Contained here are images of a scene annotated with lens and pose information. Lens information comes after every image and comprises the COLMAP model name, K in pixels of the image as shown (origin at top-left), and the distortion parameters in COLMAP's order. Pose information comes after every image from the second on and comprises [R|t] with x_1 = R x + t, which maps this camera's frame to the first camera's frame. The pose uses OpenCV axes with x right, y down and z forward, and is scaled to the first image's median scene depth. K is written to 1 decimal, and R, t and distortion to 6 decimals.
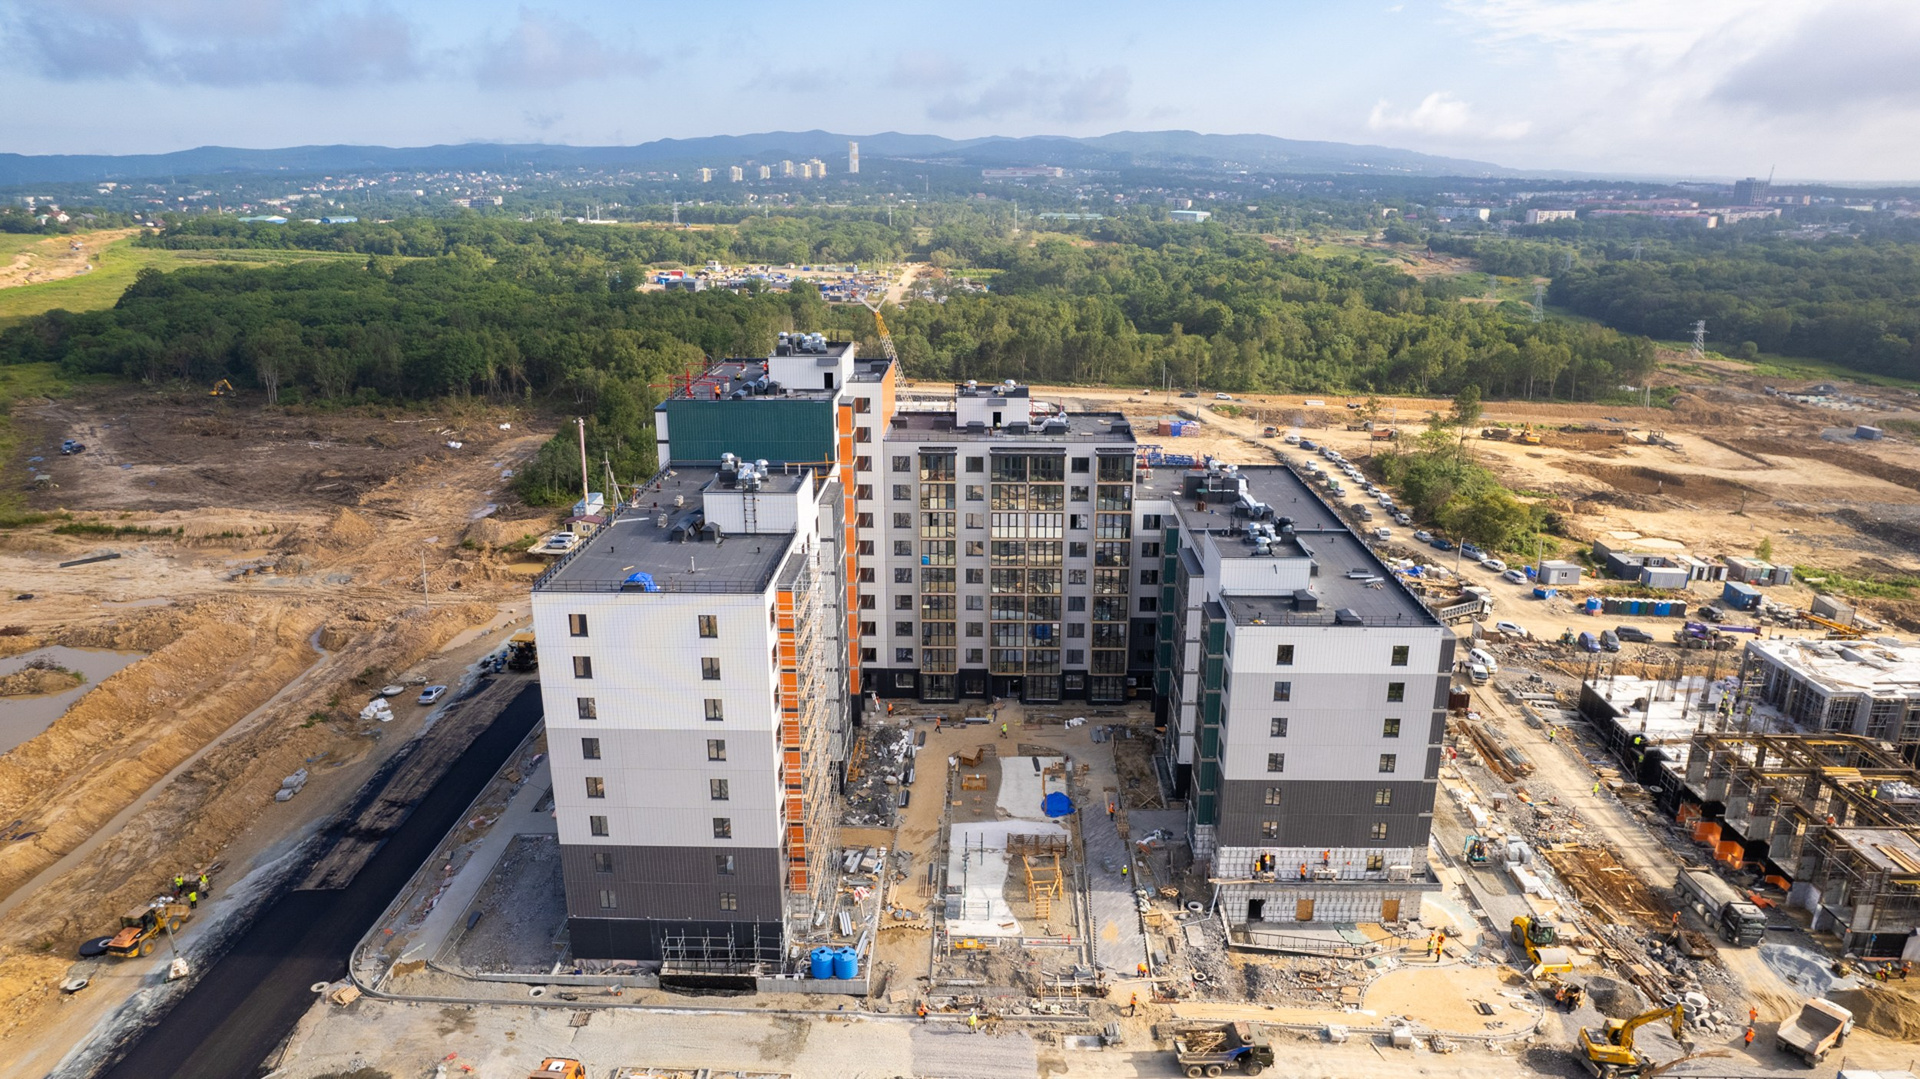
lens RADIAL K [[1234.8, 0, 960.0], [0, 1234.8, 539.5], [0, 0, 1]] dist [-0.086091, 0.078485]
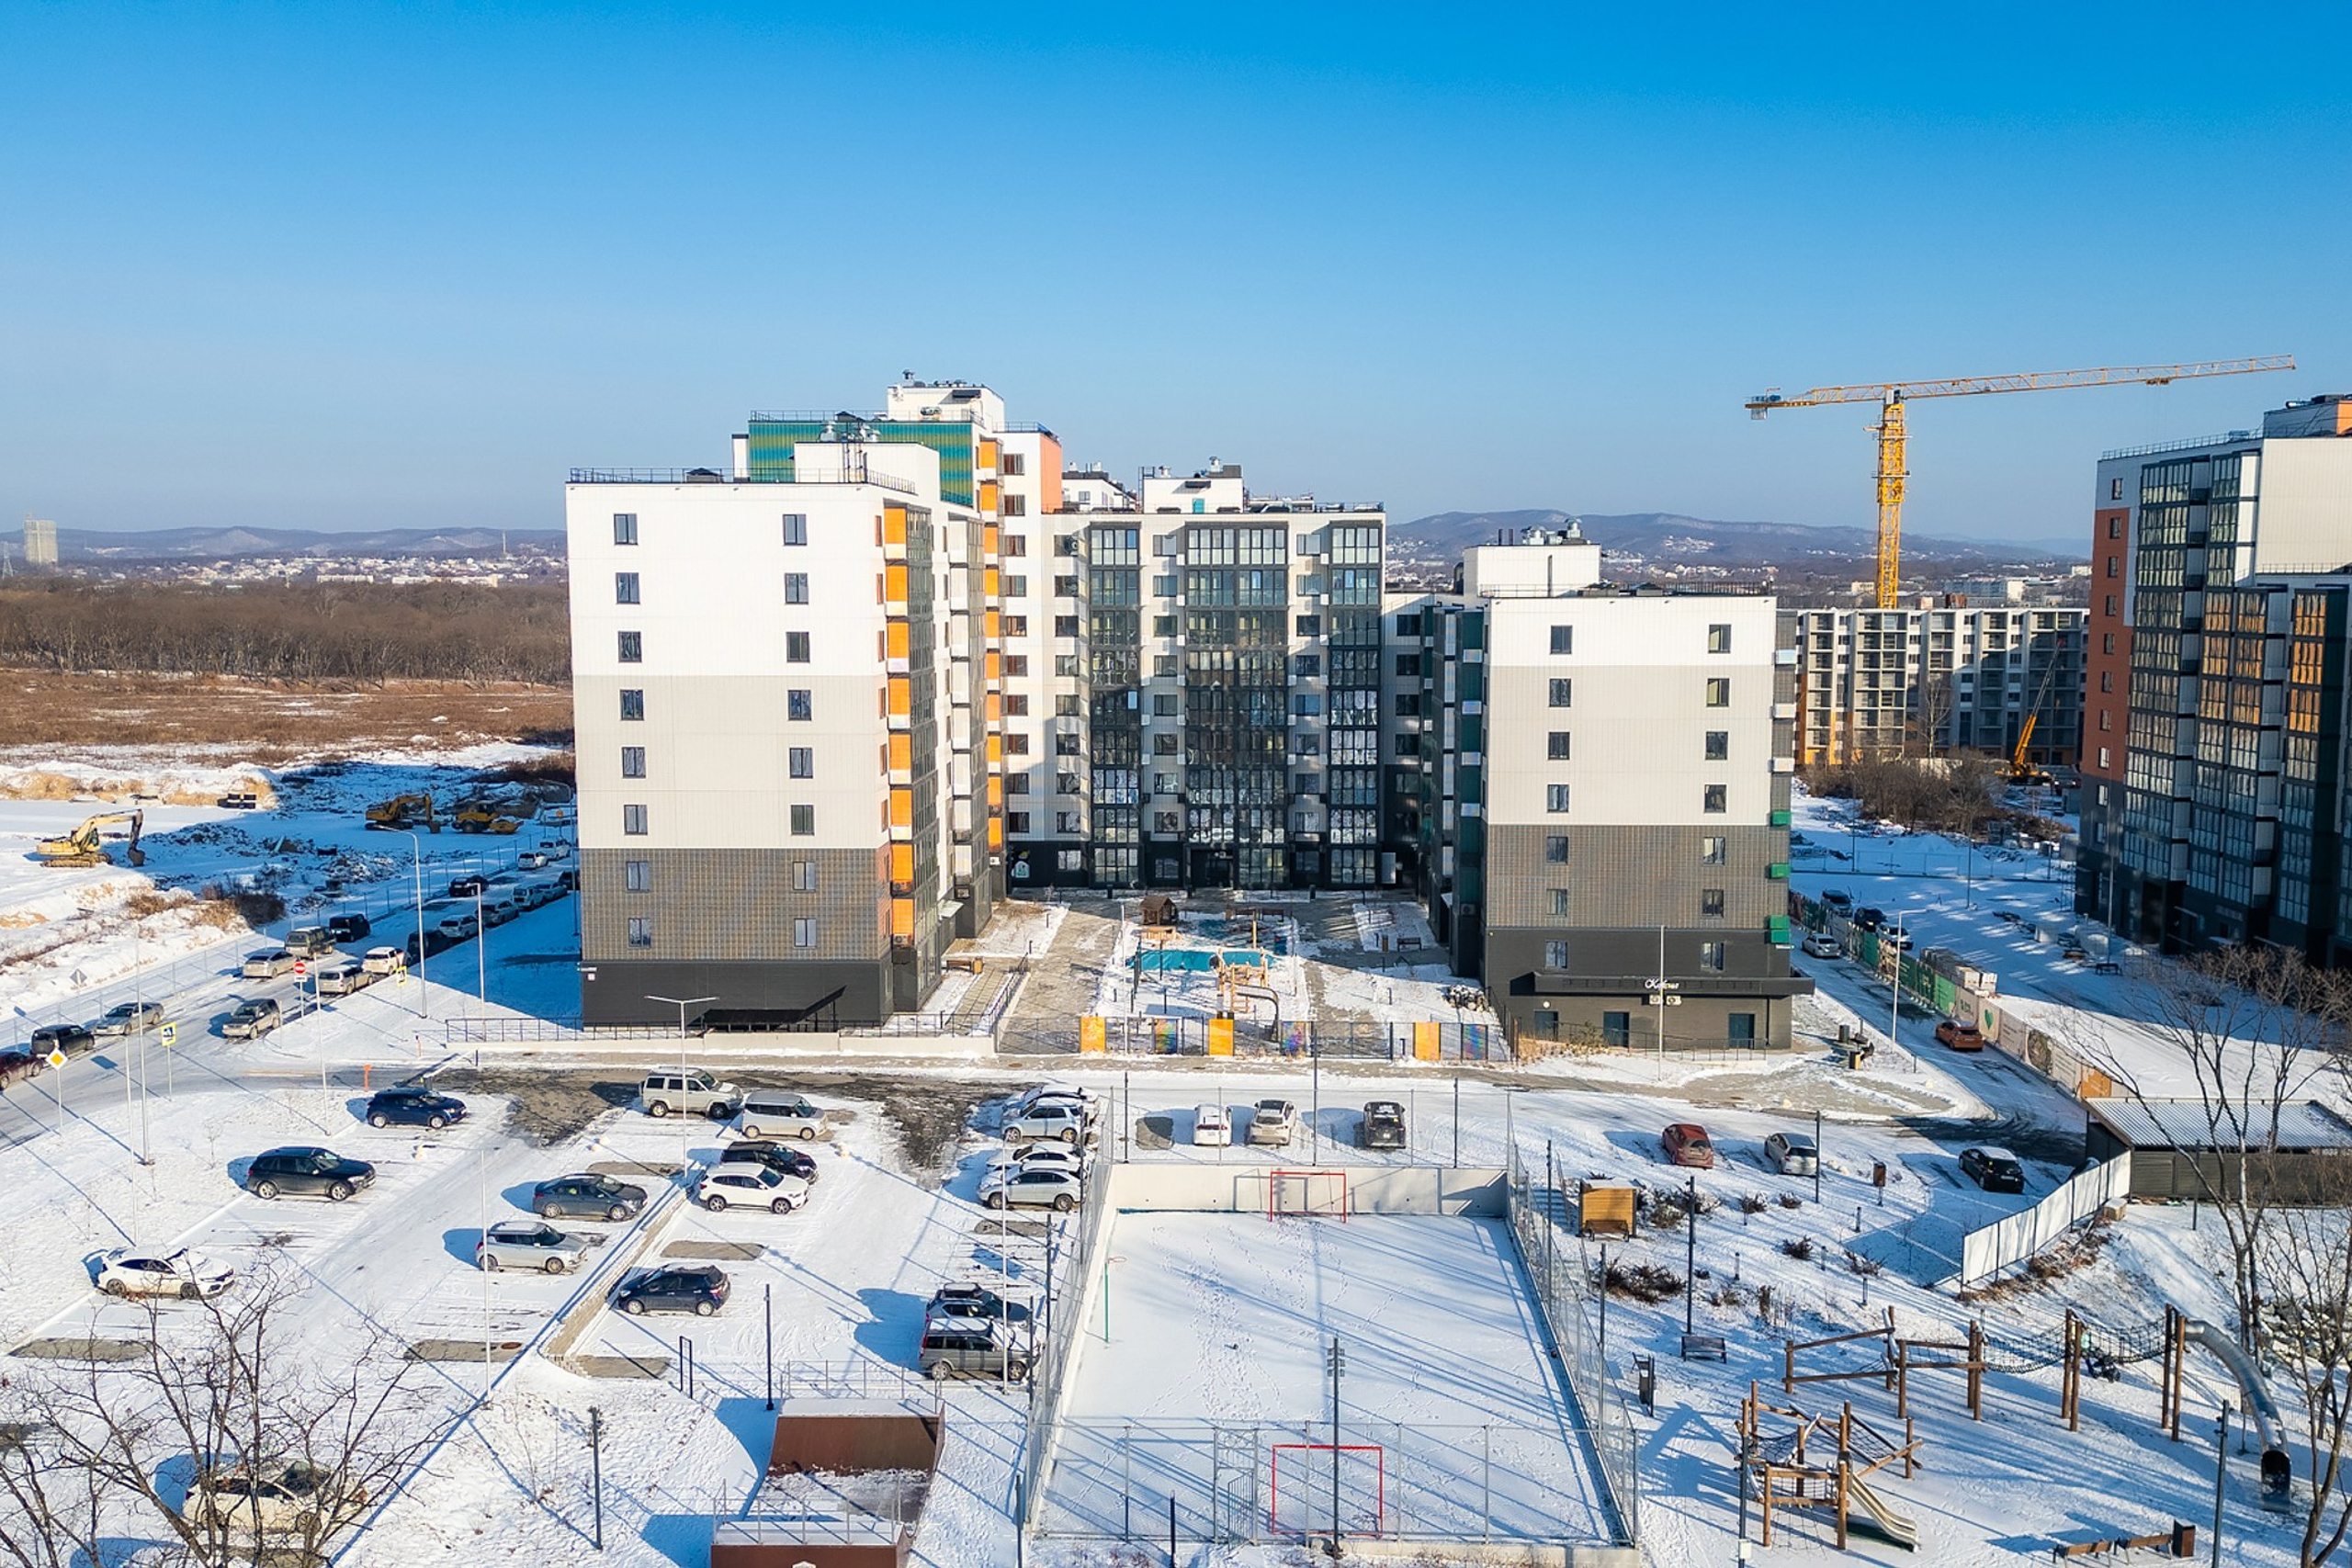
lens RADIAL K [[1969.2, 0, 1176.0], [0, 1969.2, 784.0], [0, 0, 1]] dist [0.075804, -0.116574]
pose [[0.999913, 0.000517, -0.013215, 0.024097], [-0.003004, 0.981999, -0.188864, 0.214648], [0.012880, 0.188887, 0.981914, -0.089078]]
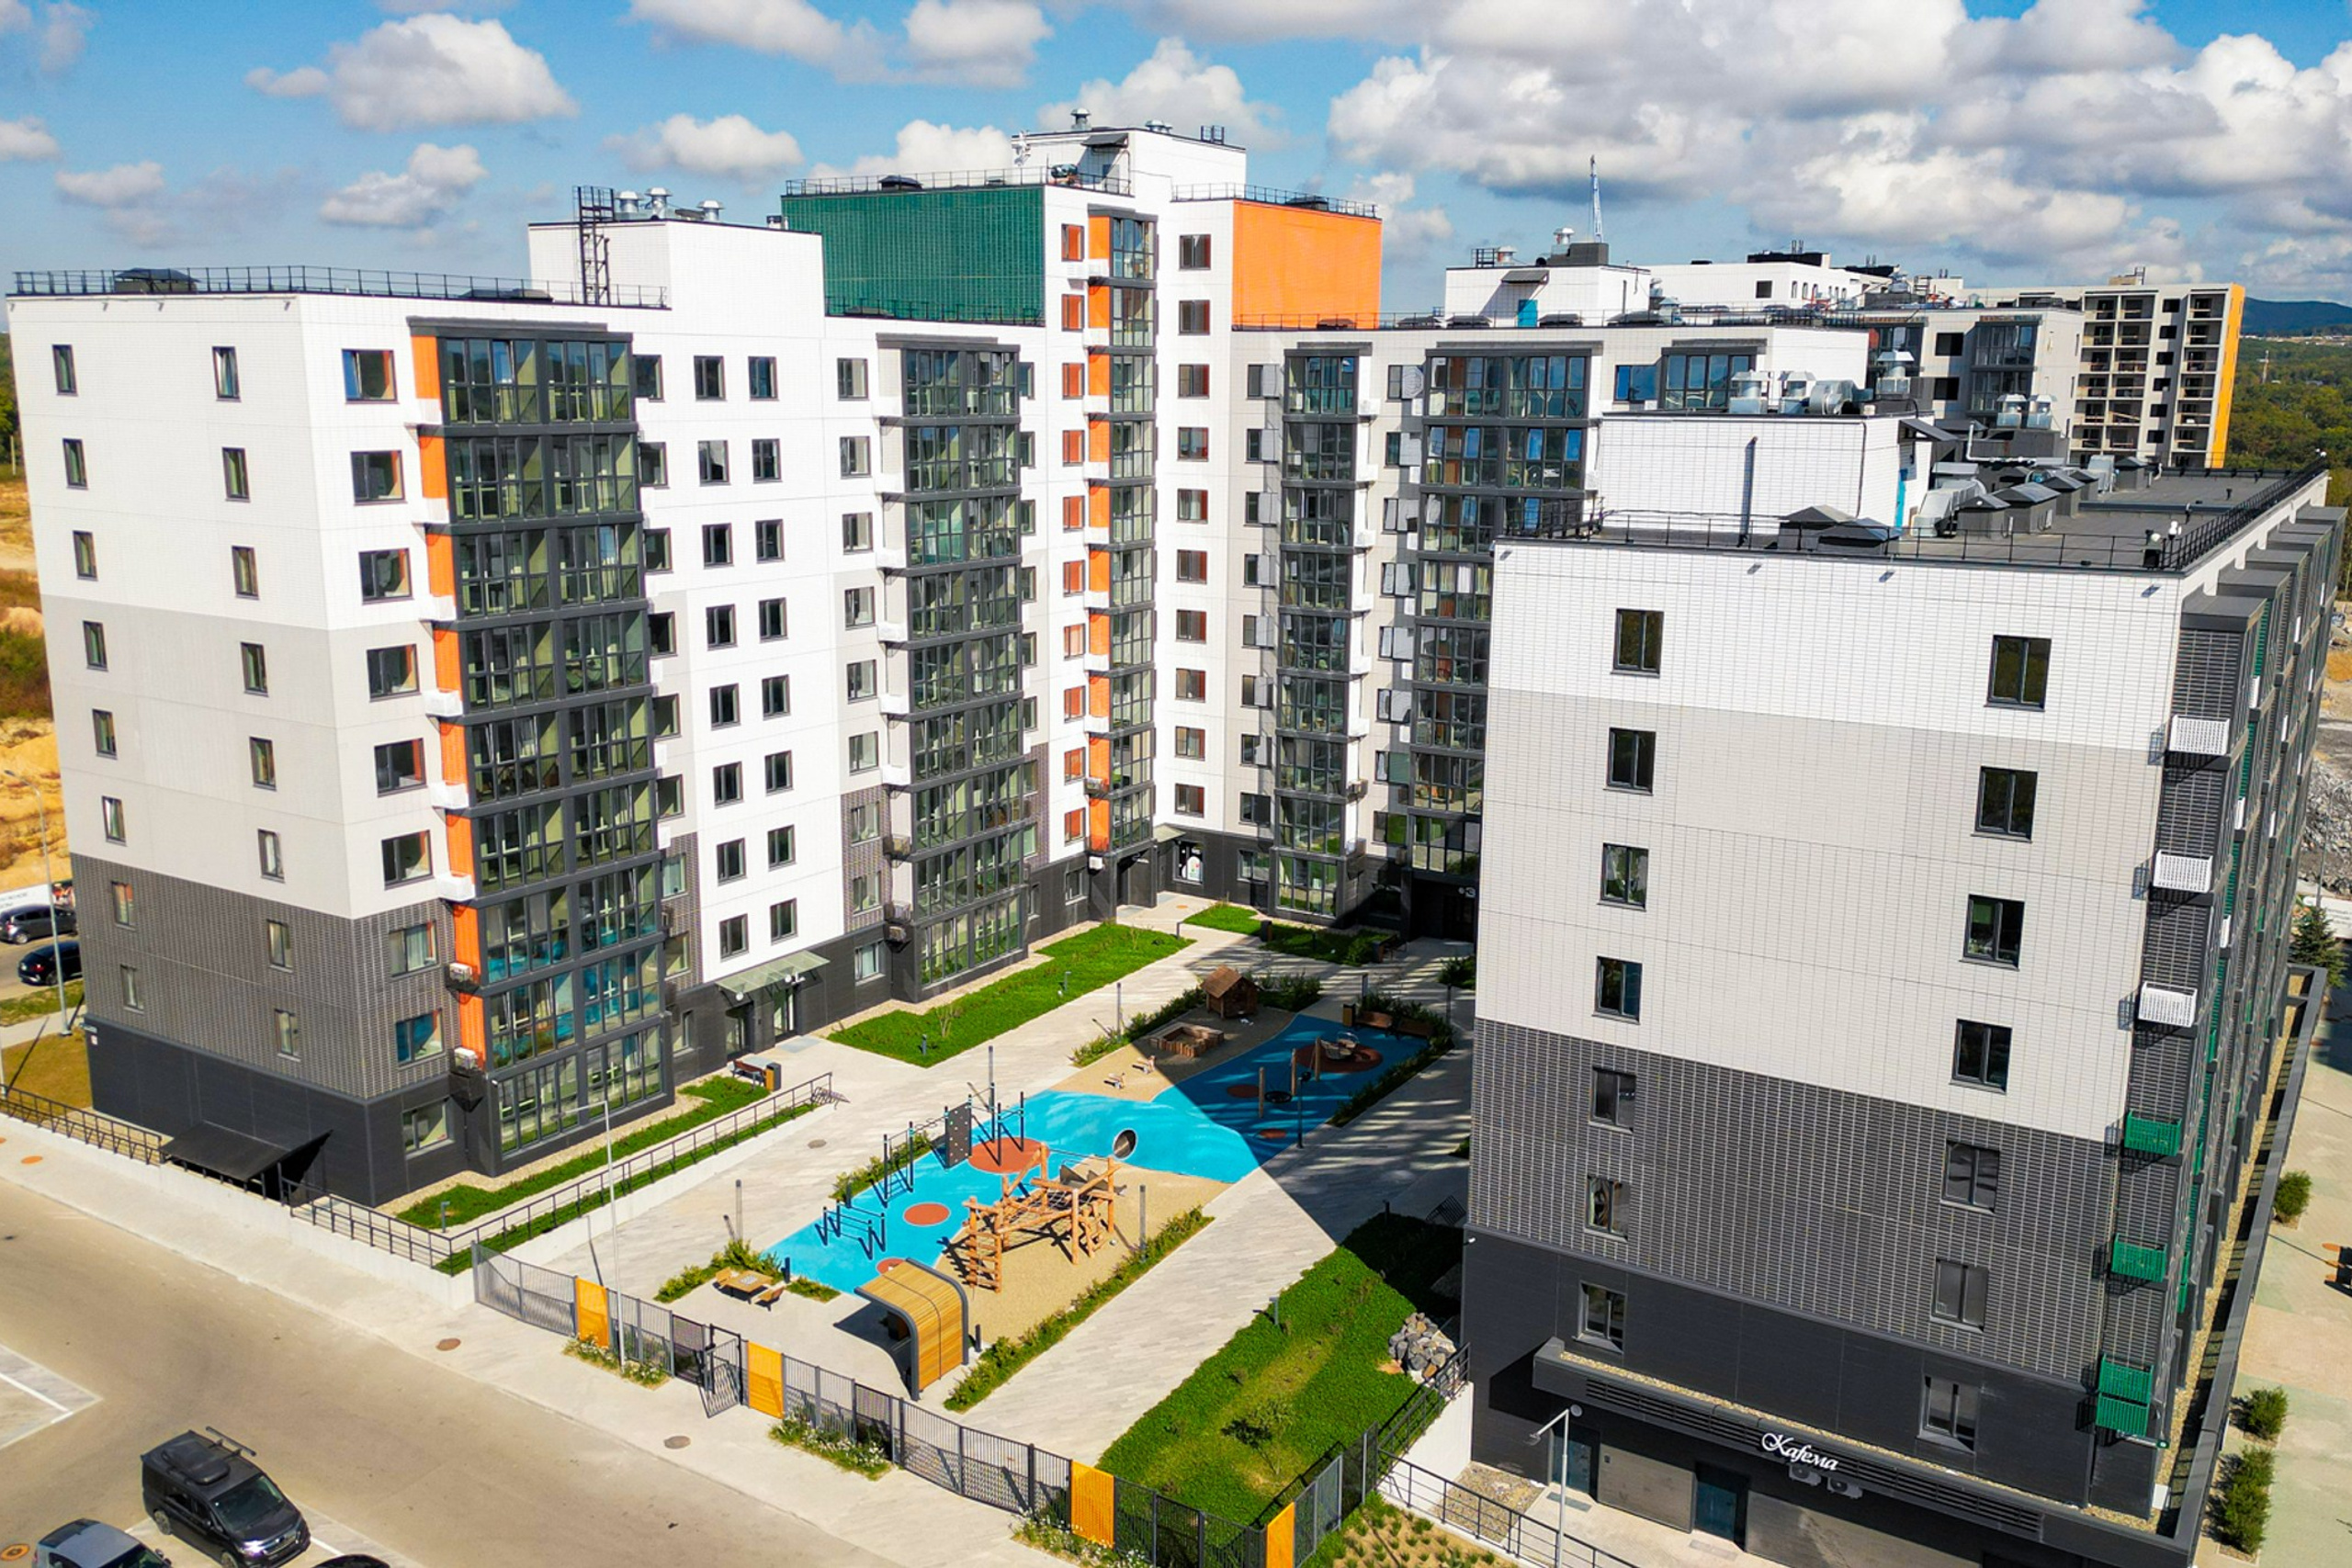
lens RADIAL K [[1969.2, 0, 1176.0], [0, 1969.2, 784.0], [0, 0, 1]] dist [0.075804, -0.116574]
pose [[0.859834, 0.115613, -0.497313, 0.223935], [-0.158836, 0.986263, -0.045339, 0.092277], [0.485239, 0.117975, 0.866386, 0.253492]]
